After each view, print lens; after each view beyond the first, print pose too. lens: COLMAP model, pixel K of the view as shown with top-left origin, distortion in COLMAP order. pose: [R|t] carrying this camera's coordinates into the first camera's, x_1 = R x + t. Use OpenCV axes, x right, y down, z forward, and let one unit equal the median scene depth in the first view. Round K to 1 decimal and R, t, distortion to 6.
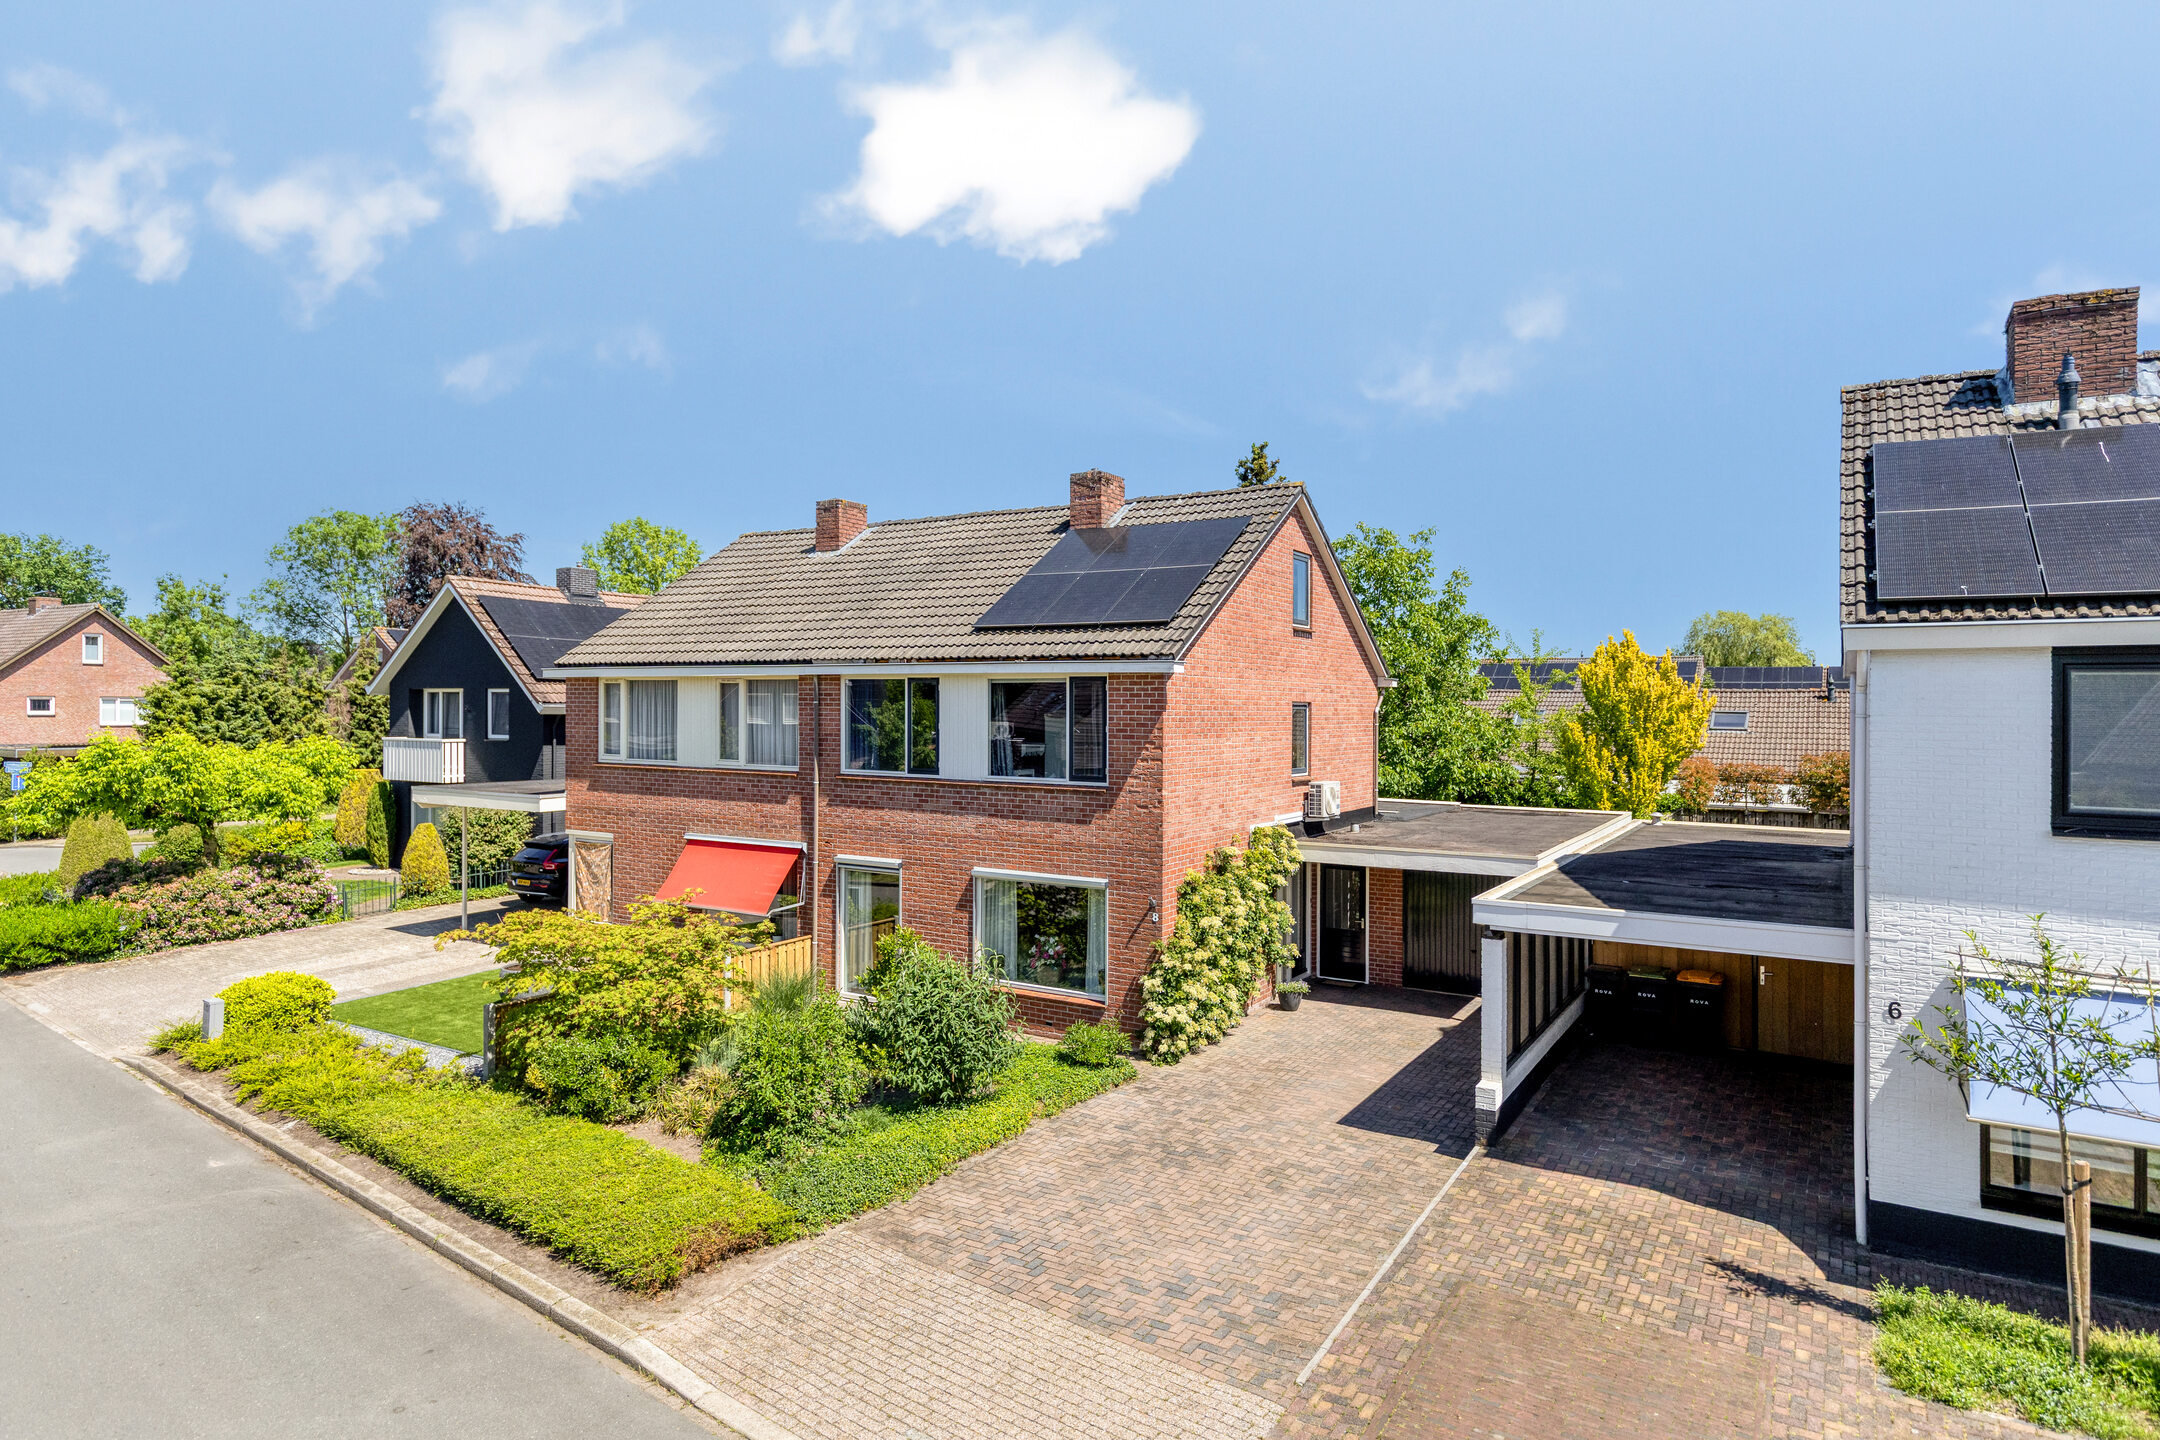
lens RADIAL K [[1270.5, 0, 1090.7], [0, 1270.5, 697.3], [0, 0, 1]] dist [0.012484, -0.002839]
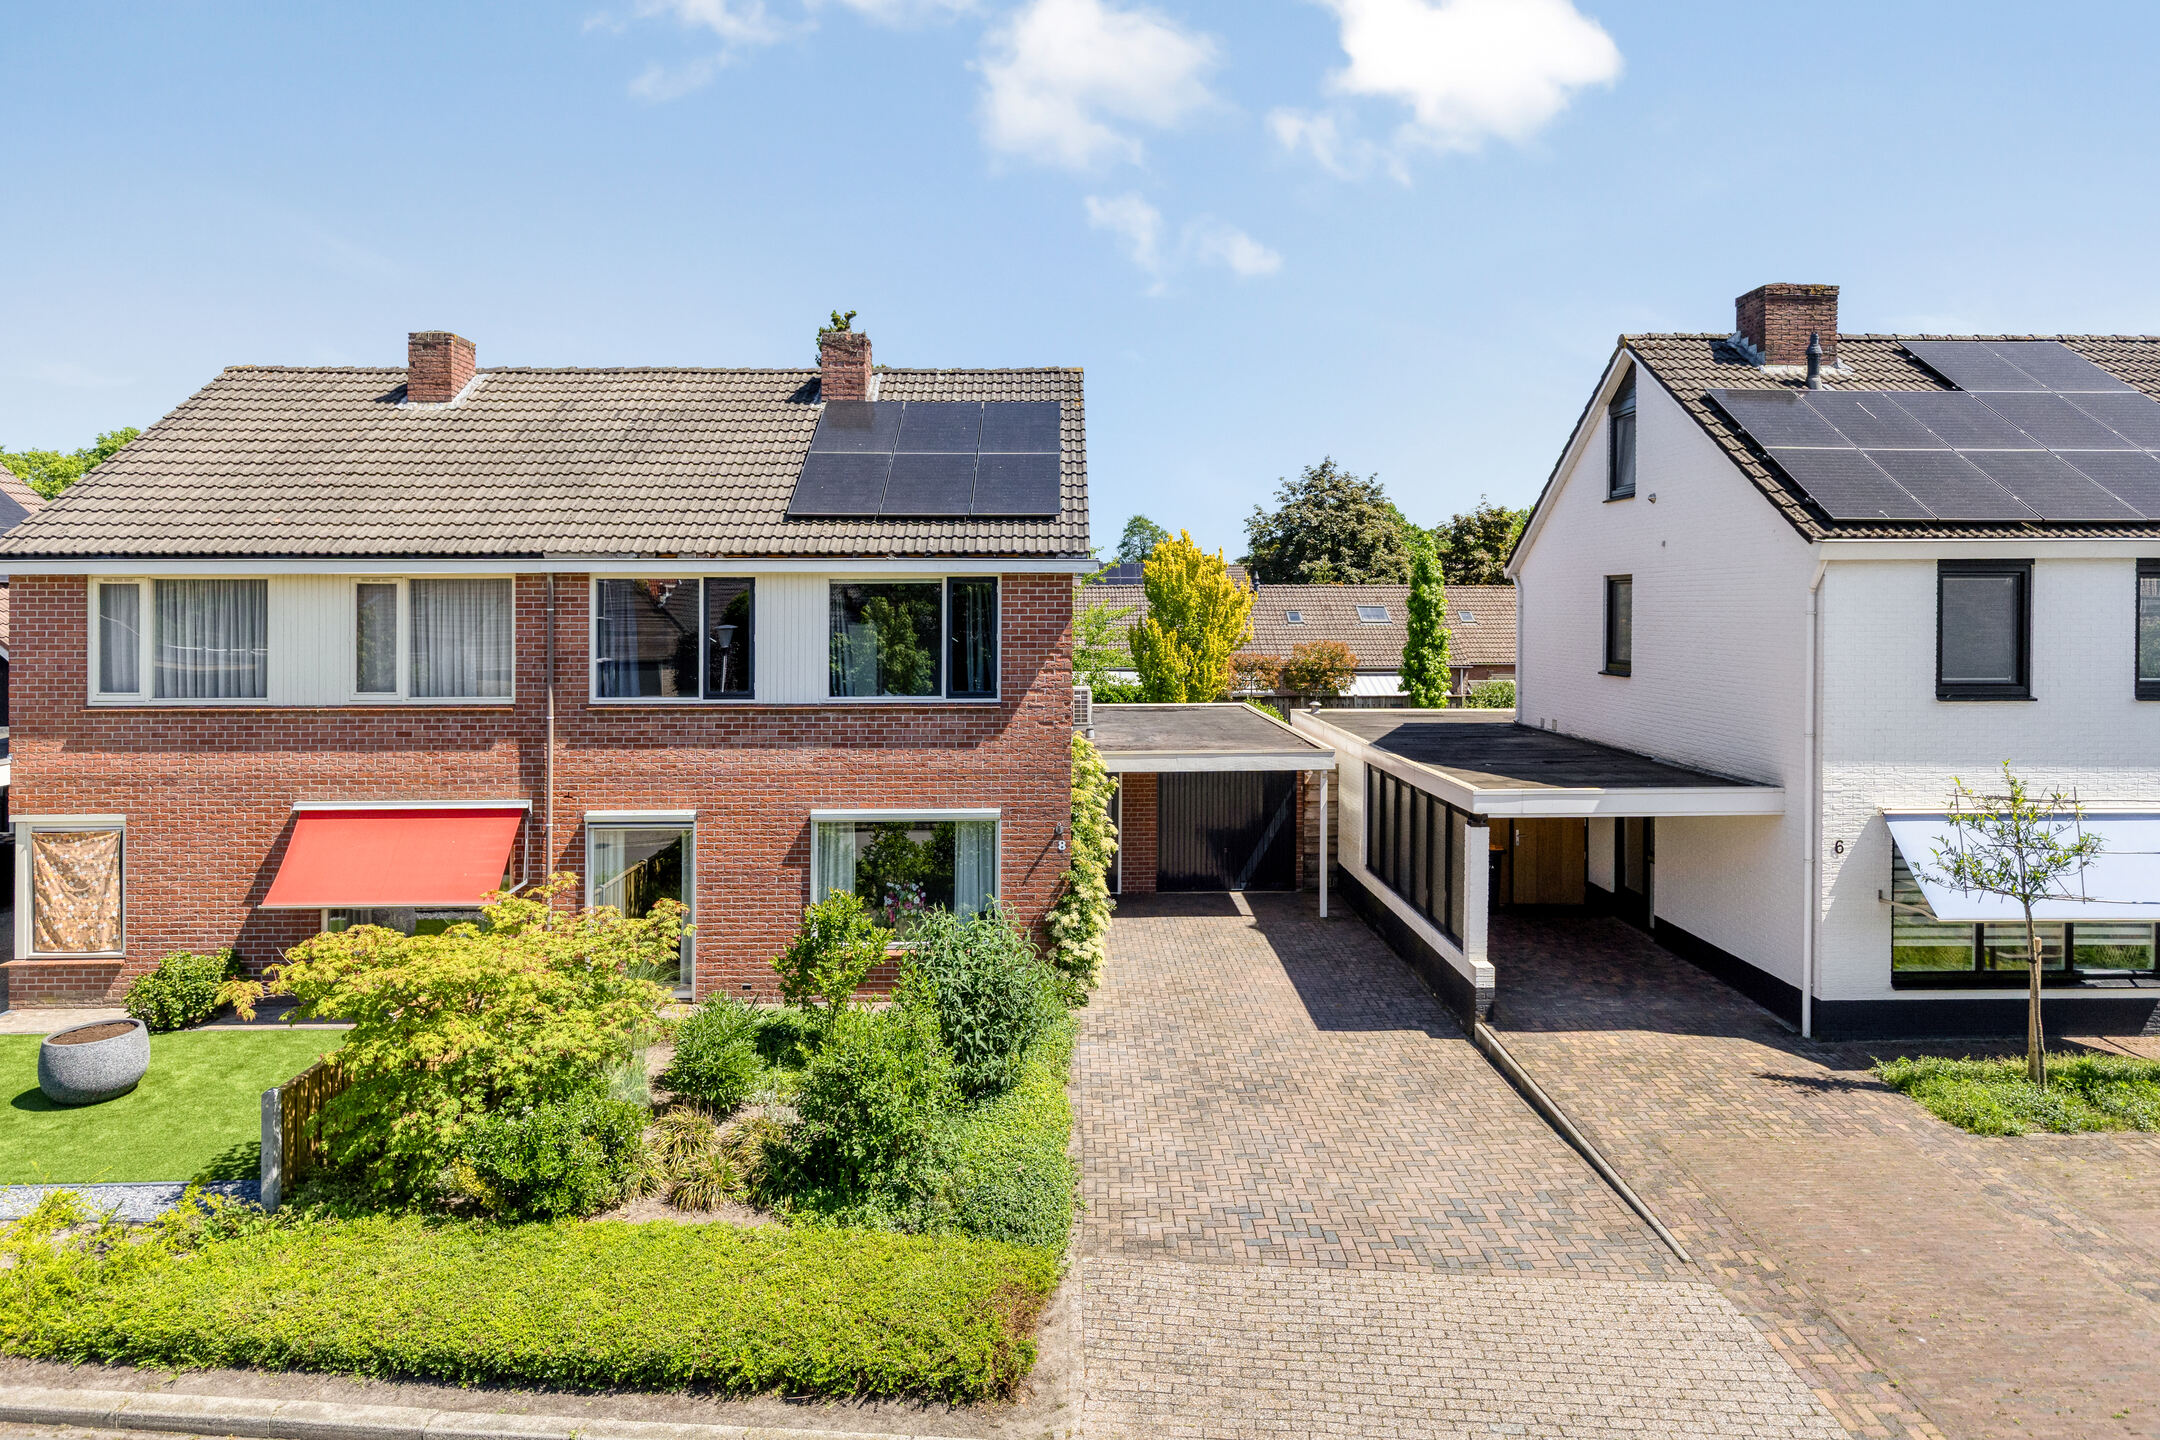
lens RADIAL K [[1373.8, 0, 1087.1], [0, 1373.8, 605.3], [0, 0, 1]] dist [0.005360, -0.006197]
pose [[0.831534, -0.010906, 0.555366, -0.501941], [0.004978, 0.999913, 0.012182, -0.008731], [-0.555451, -0.007365, 0.831516, 0.197273]]
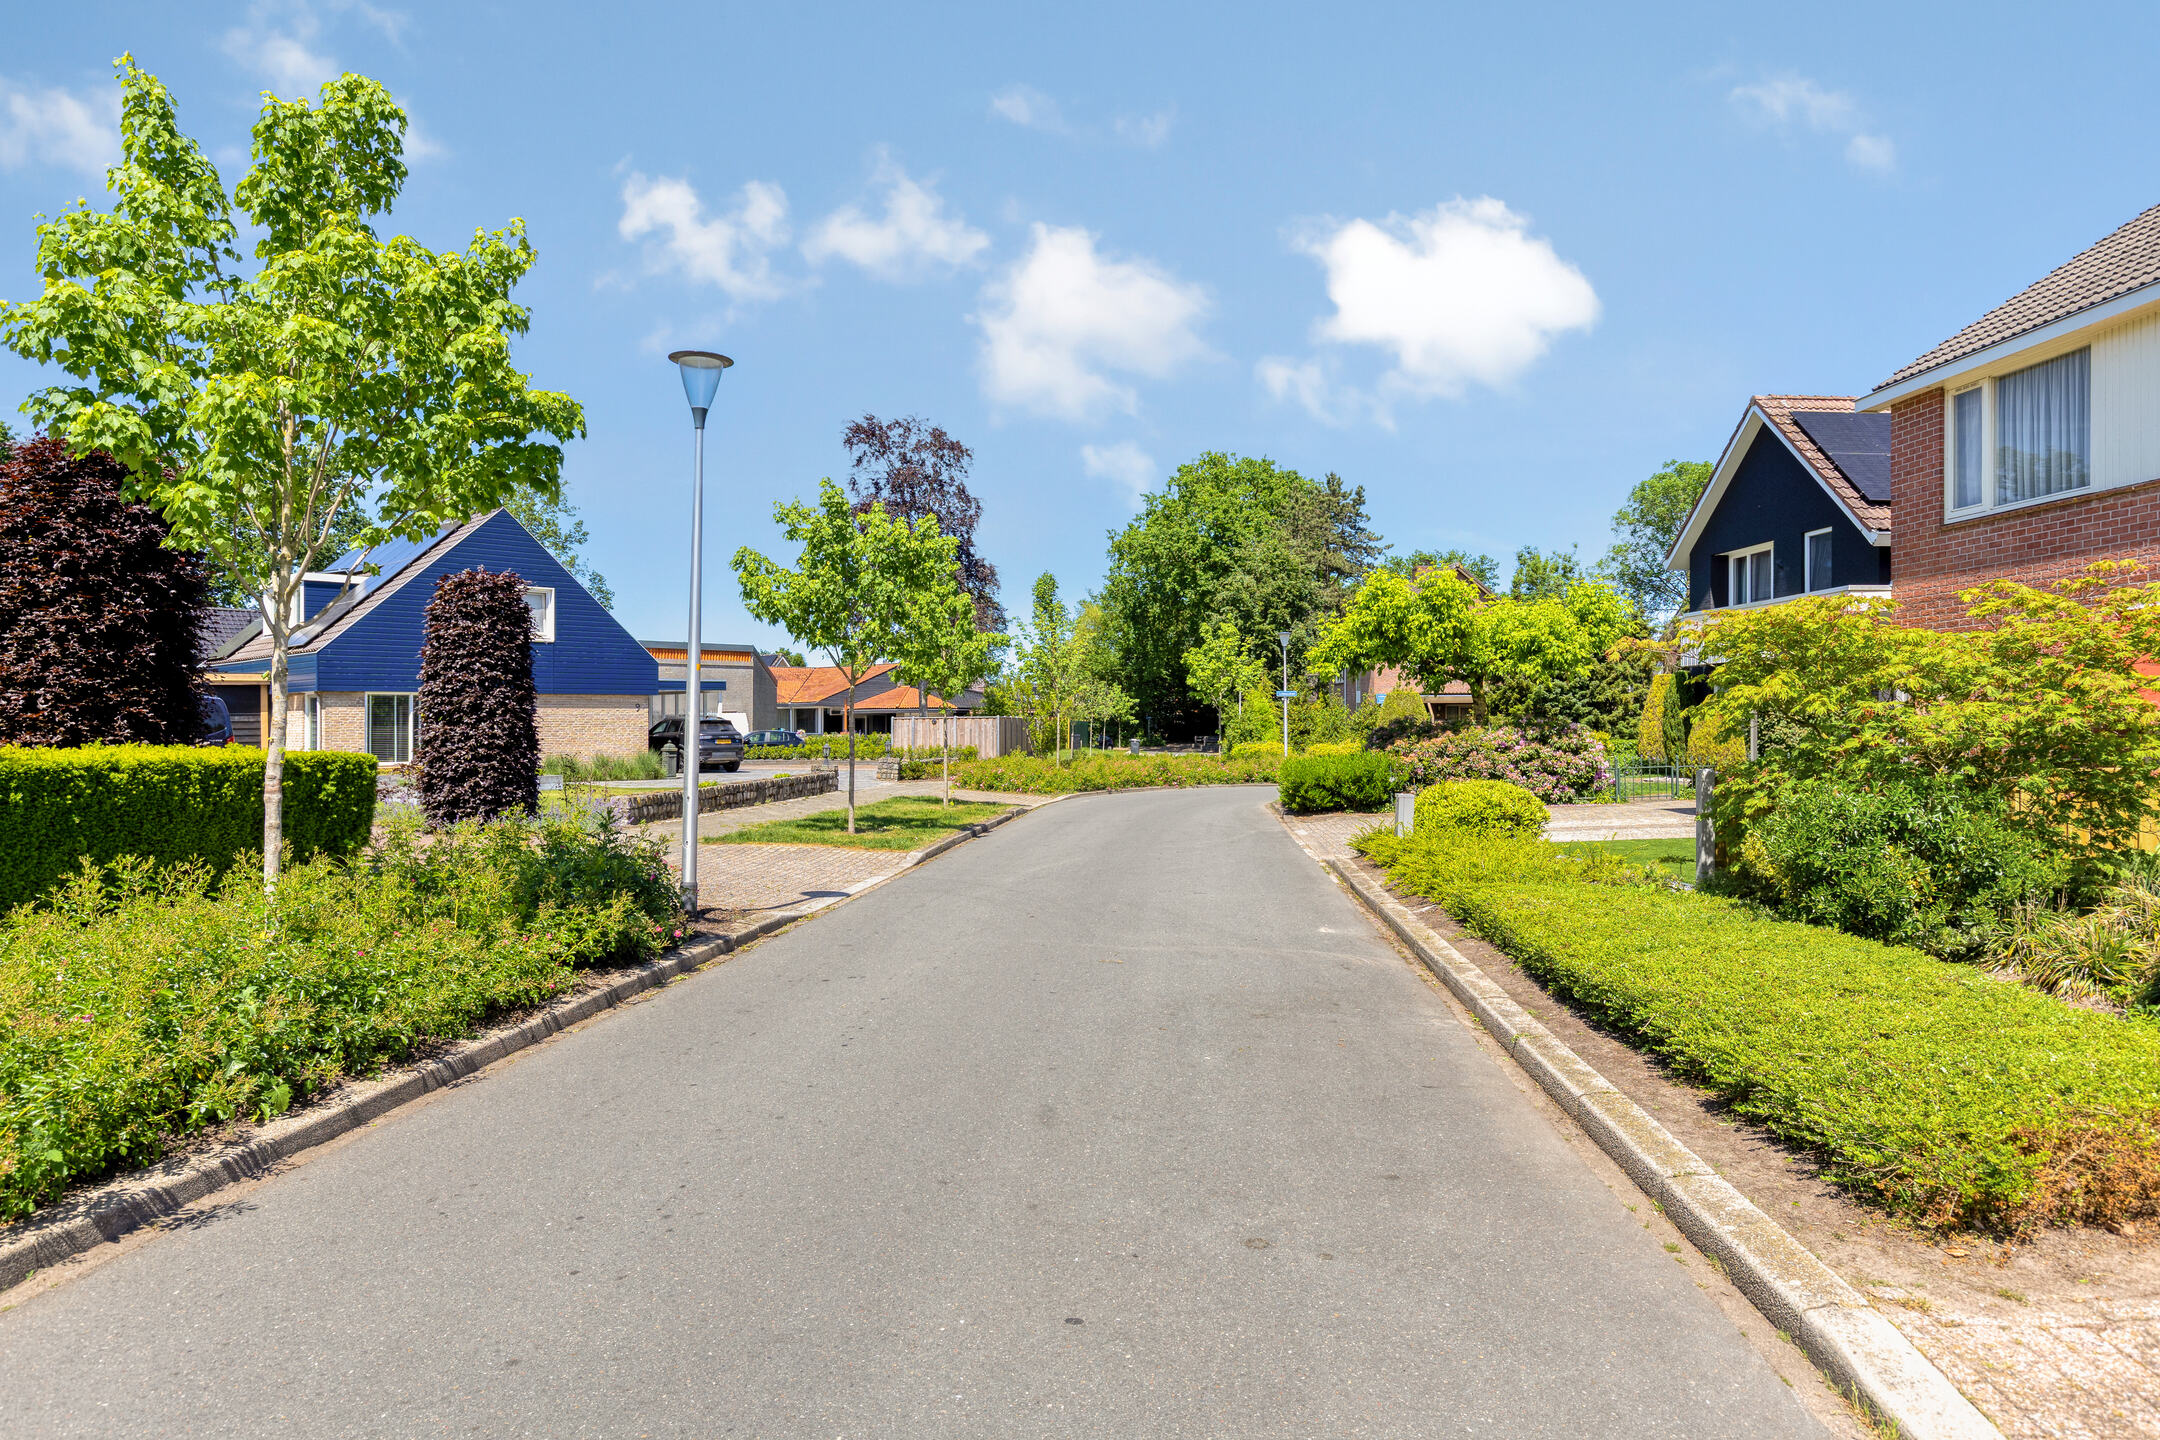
lens RADIAL K [[1334.6, 0, 1095.3], [0, 1334.6, 738.6], [0, 0, 1]] dist [0.007725, -0.002674]
pose [[0.566924, 0.001226, -0.823769, -0.113991], [0.001701, 0.999995, 0.002660, 0.219666], [0.823768, -0.002909, 0.566919, 0.399096]]
